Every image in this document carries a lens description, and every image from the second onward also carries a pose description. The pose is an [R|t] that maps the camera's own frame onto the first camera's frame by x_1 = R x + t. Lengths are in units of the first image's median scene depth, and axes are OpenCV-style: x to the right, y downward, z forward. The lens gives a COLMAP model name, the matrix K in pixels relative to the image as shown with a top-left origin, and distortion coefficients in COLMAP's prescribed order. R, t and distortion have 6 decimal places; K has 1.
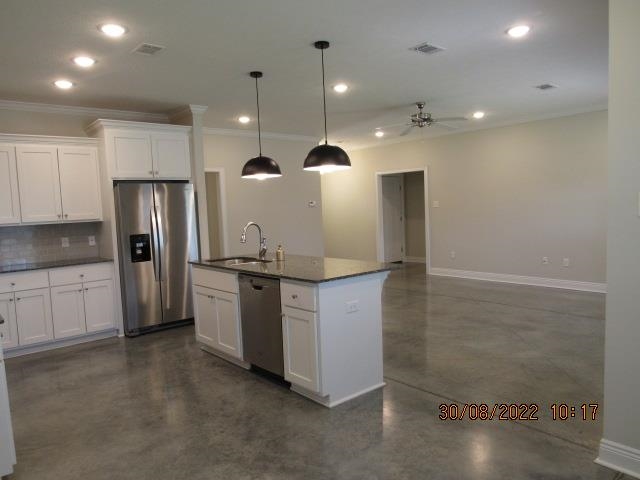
lens RADIAL K [[443.4, 0, 320.0], [0, 443.4, 240.0], [0, 0, 1]] dist [-0.036305, -0.005554]
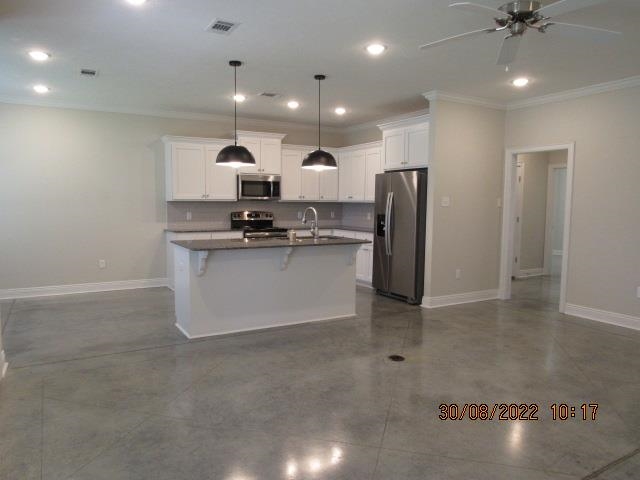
lens RADIAL K [[462.7, 0, 320.0], [0, 462.7, 240.0], [0, 0, 1]] dist [0.001349, 0.003177]
pose [[-0.168449, 0.119090, -0.978490, 1.044891], [-0.075875, 0.988163, 0.133330, -0.119348], [0.982786, 0.096702, -0.157419, 1.205668]]
